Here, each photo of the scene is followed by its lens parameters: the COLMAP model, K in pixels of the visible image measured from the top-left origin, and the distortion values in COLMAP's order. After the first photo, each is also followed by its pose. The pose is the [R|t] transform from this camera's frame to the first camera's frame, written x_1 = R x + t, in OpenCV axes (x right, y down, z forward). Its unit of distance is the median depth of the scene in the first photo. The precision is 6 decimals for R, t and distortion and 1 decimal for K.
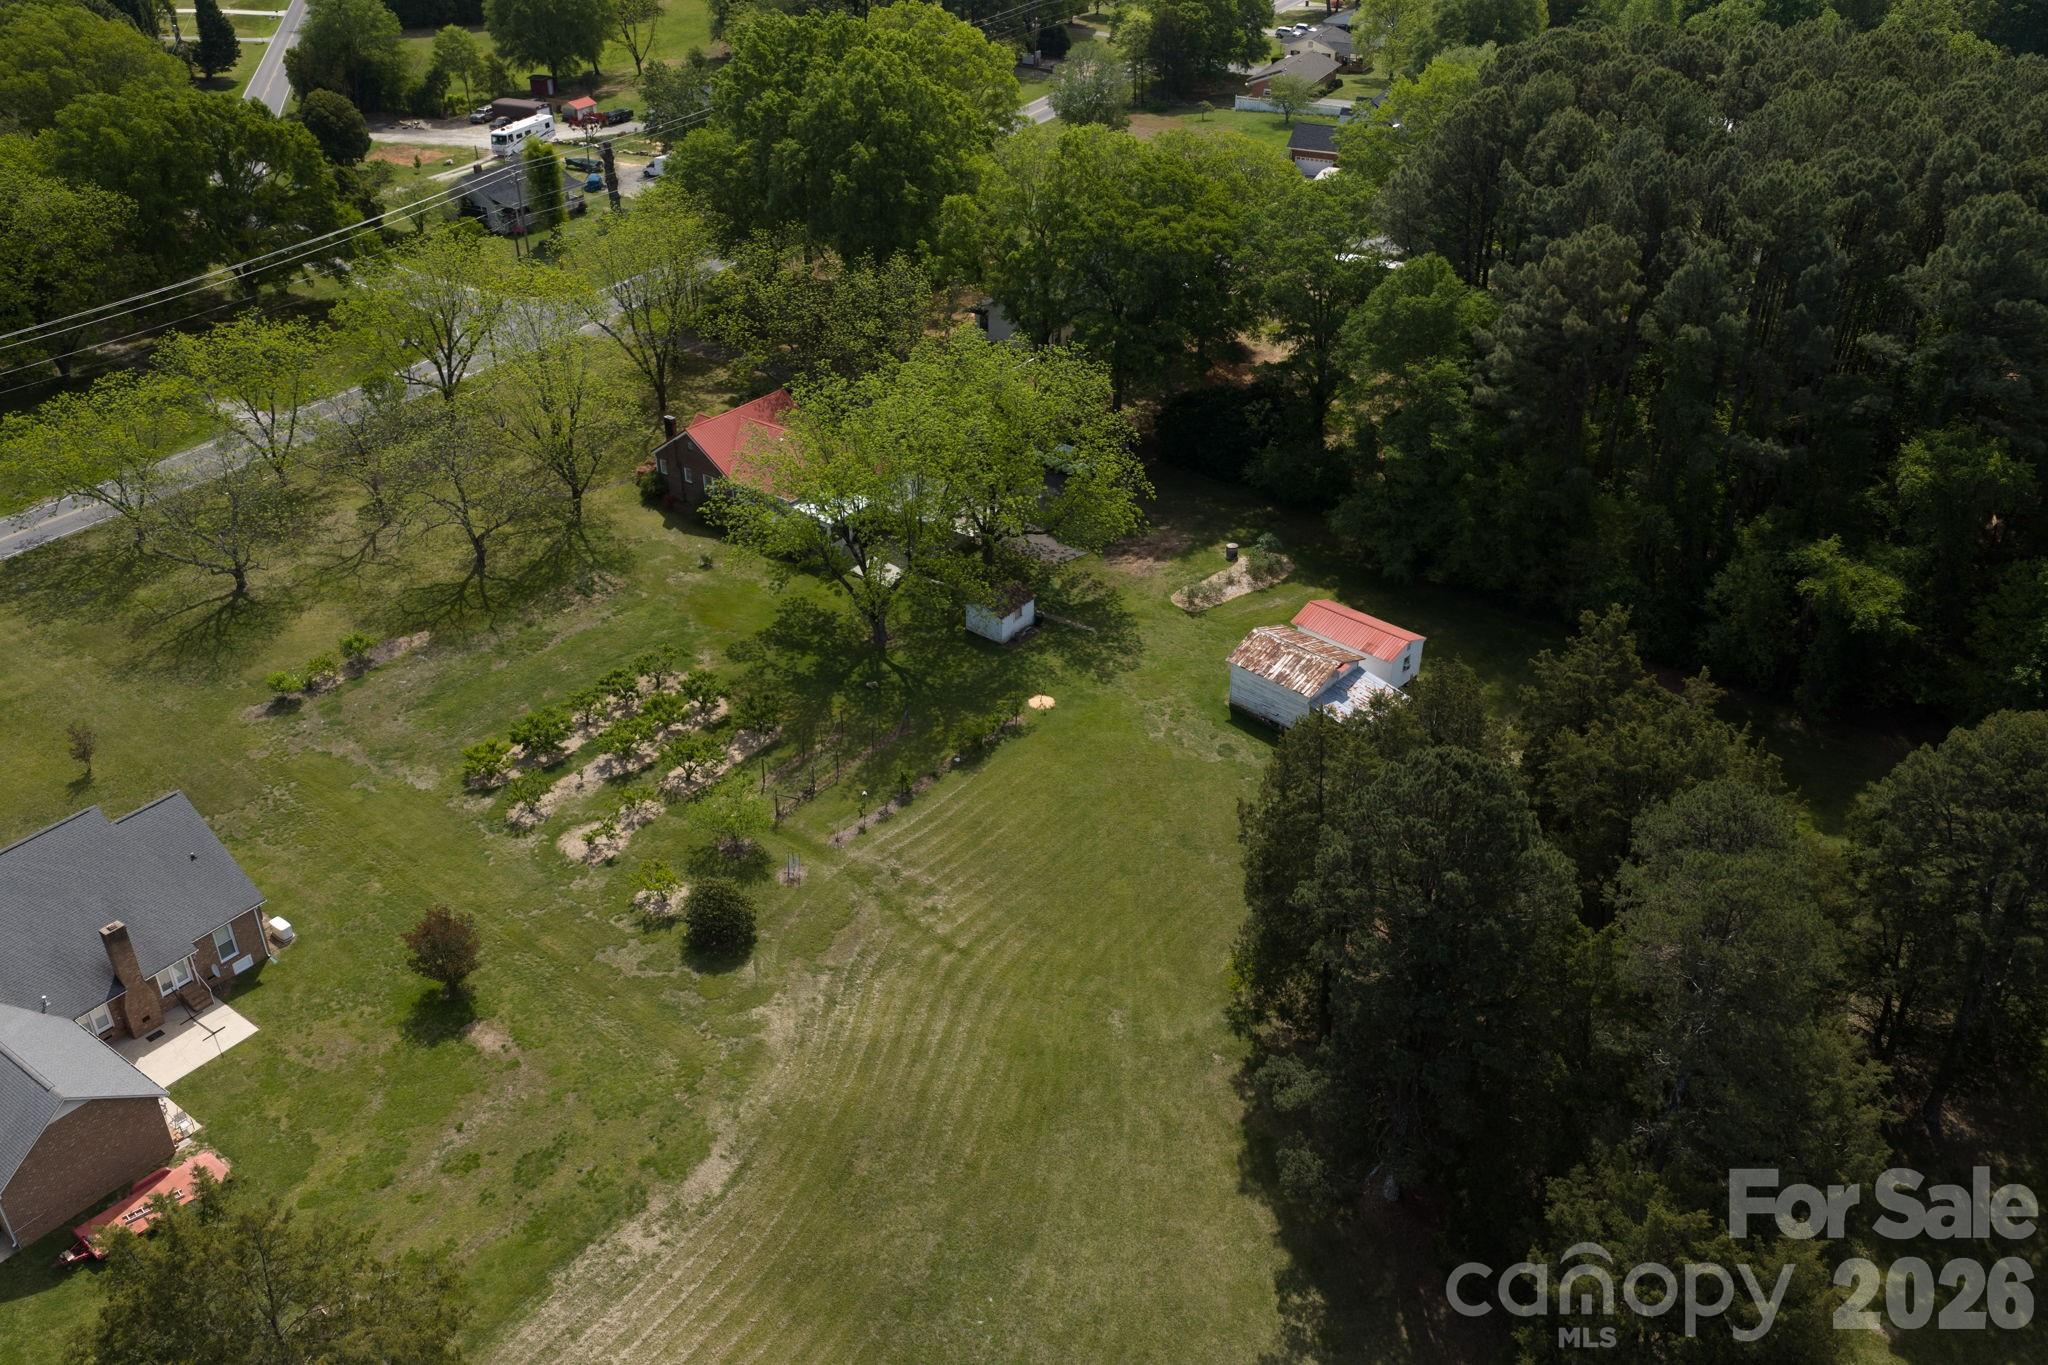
lens RADIAL K [[1680.9, 0, 1076.9], [0, 1680.9, 679.9], [0, 0, 1]] dist [-0.003924, -0.014838]
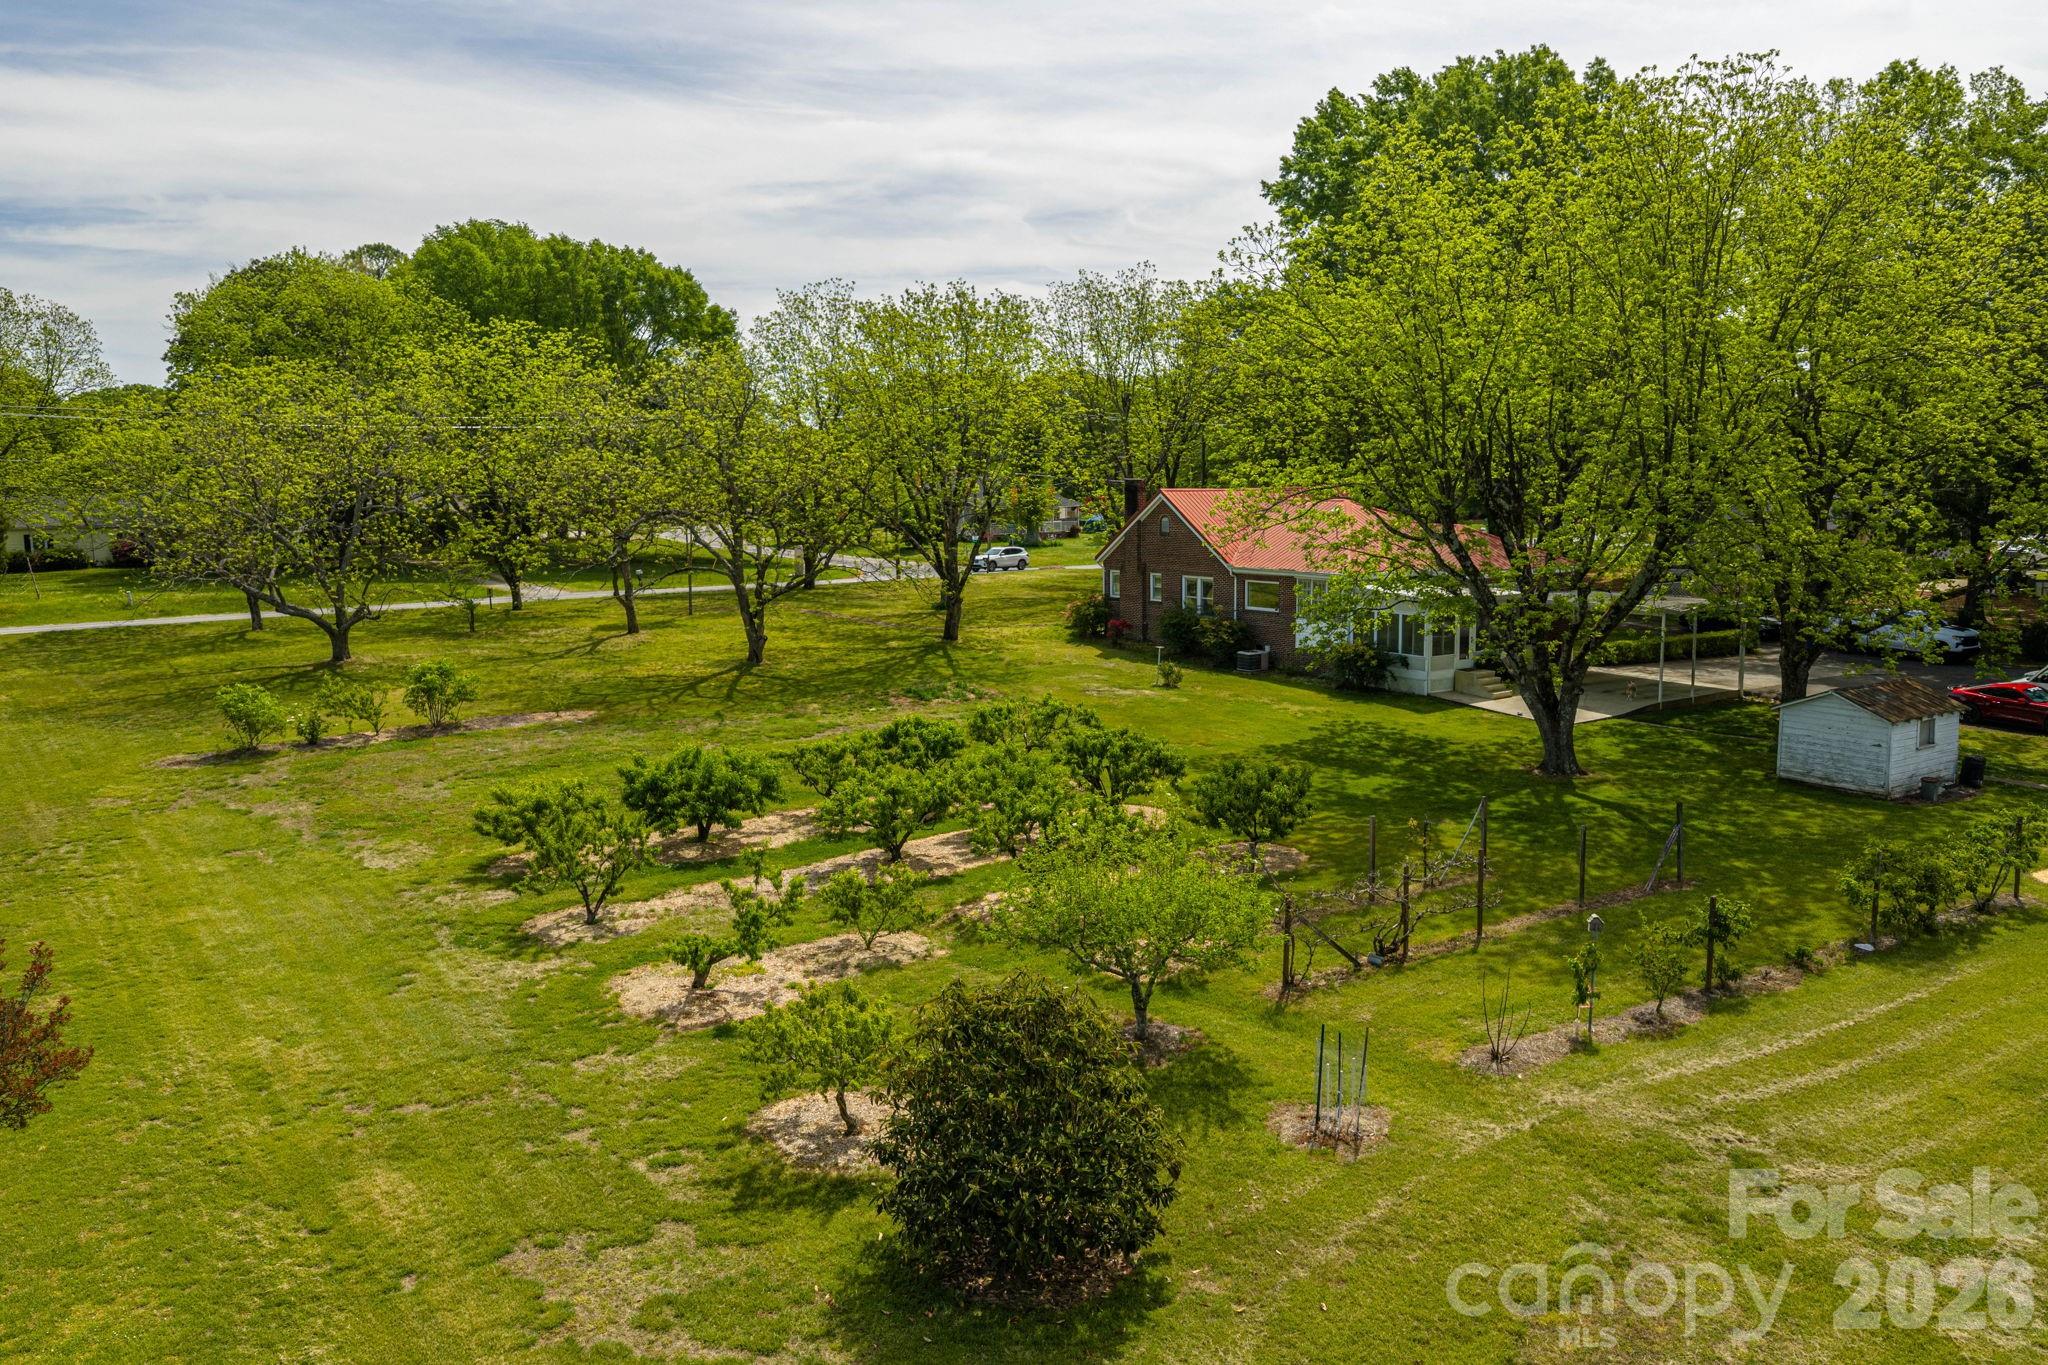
lens RADIAL K [[1694.3, 0, 1024.0], [0, 1694.3, 682.5], [0, 0, 1]] dist [0.008466, 0.000371]
pose [[0.945525, 0.014939, -0.325207, -0.115360], [-0.143465, 0.915838, -0.375045, 0.141866], [0.292234, 0.401270, 0.868091, 0.648597]]
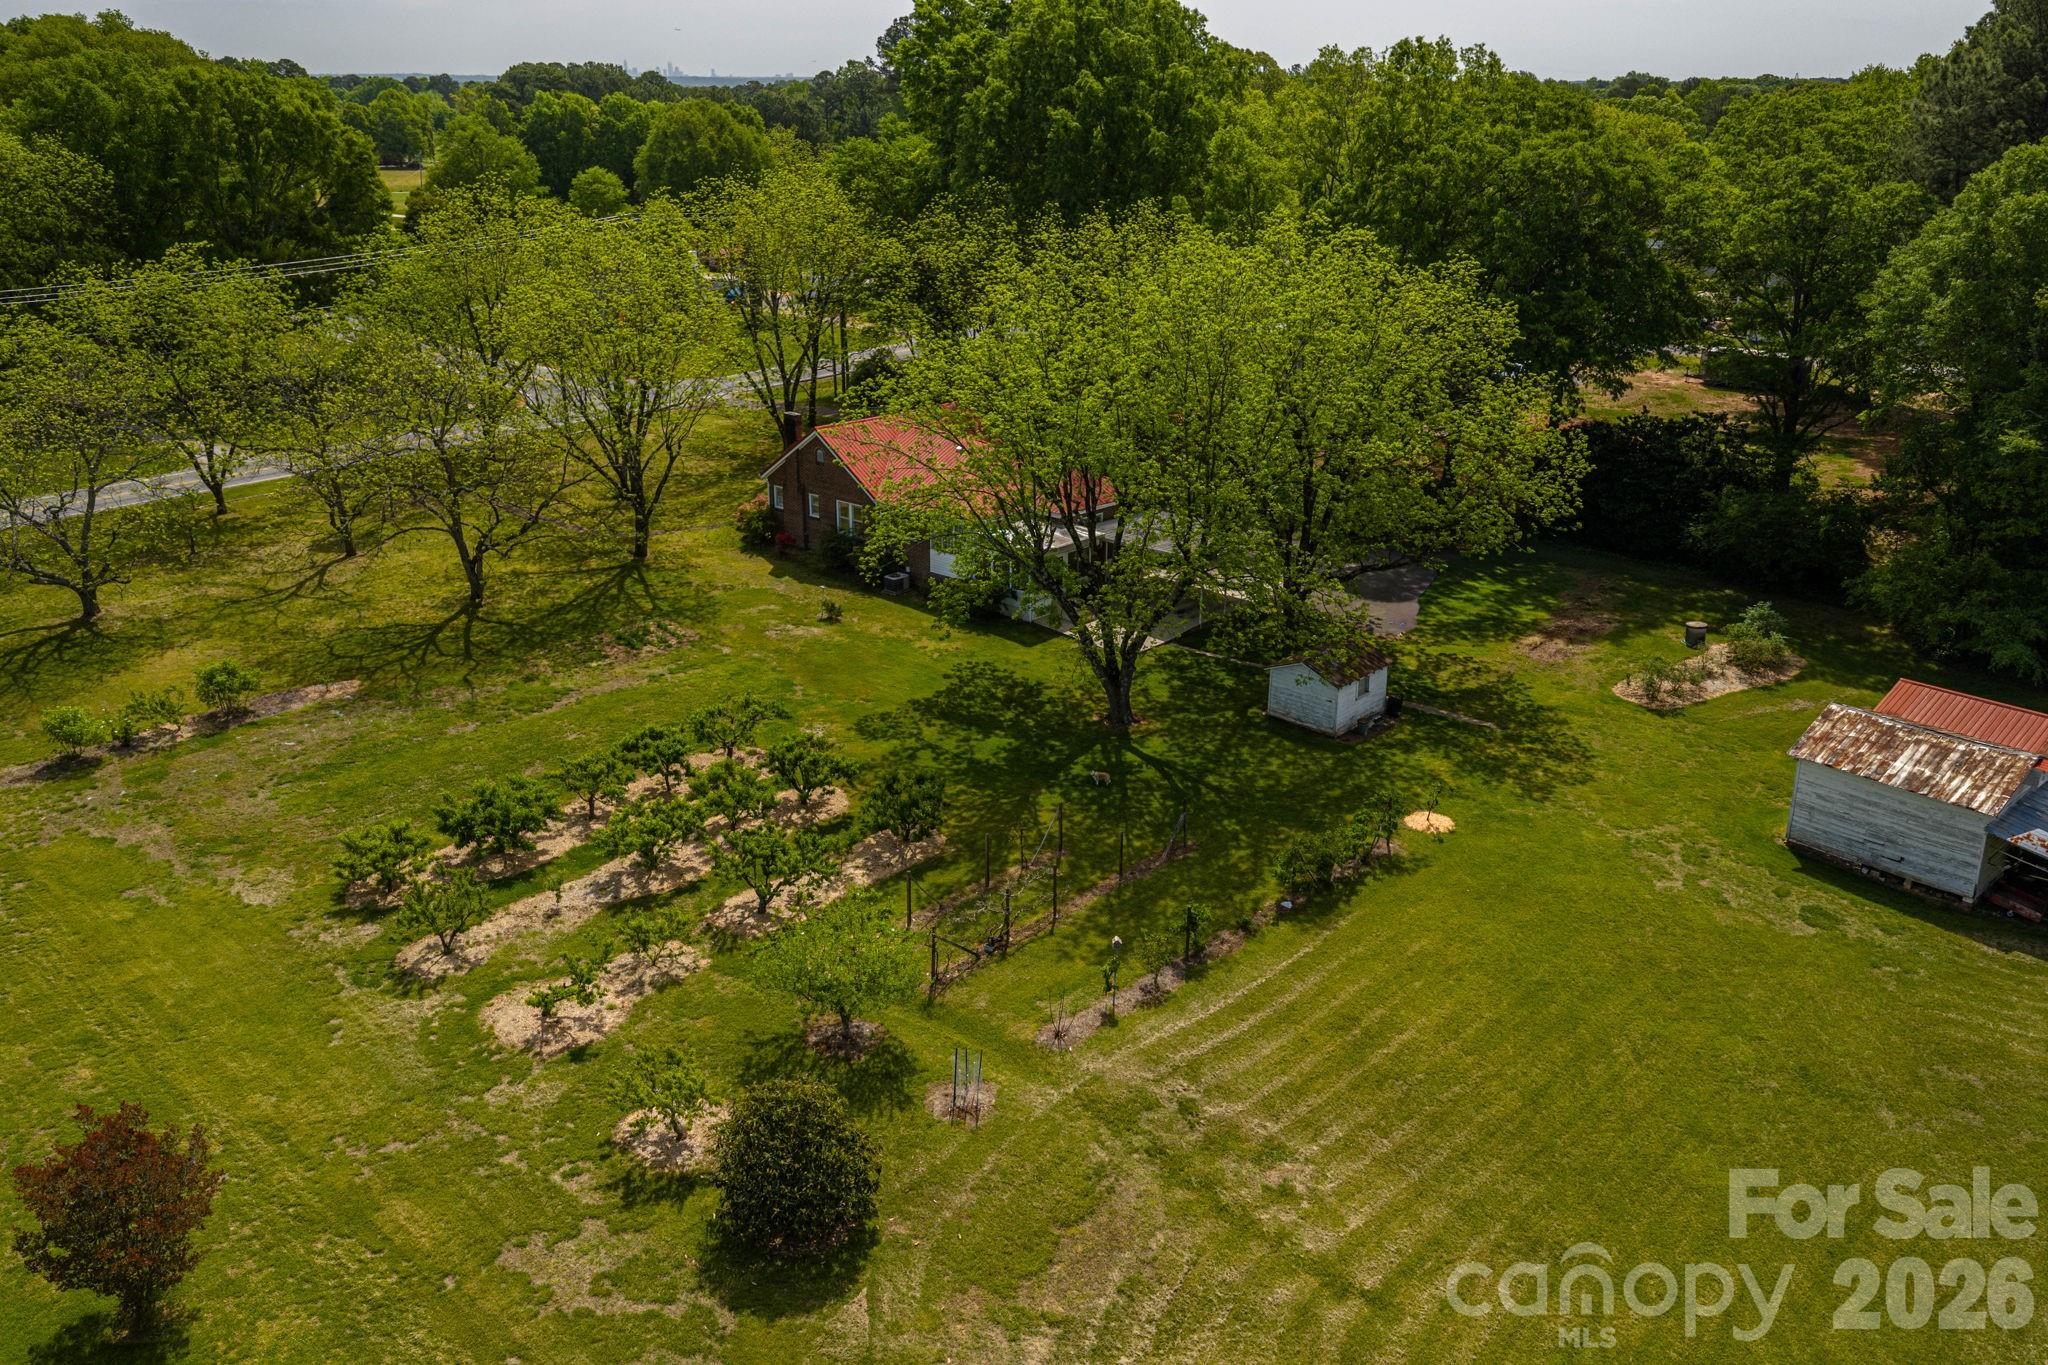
lens RADIAL K [[1701.7, 0, 1032.3], [0, 1701.7, 672.1], [0, 0, 1]] dist [0.012235, -0.006178]
pose [[0.993761, 0.024162, -0.108878, -0.091867], [-0.045816, 0.978515, -0.201023, 0.084303], [0.101682, 0.204757, 0.973517, 0.471879]]
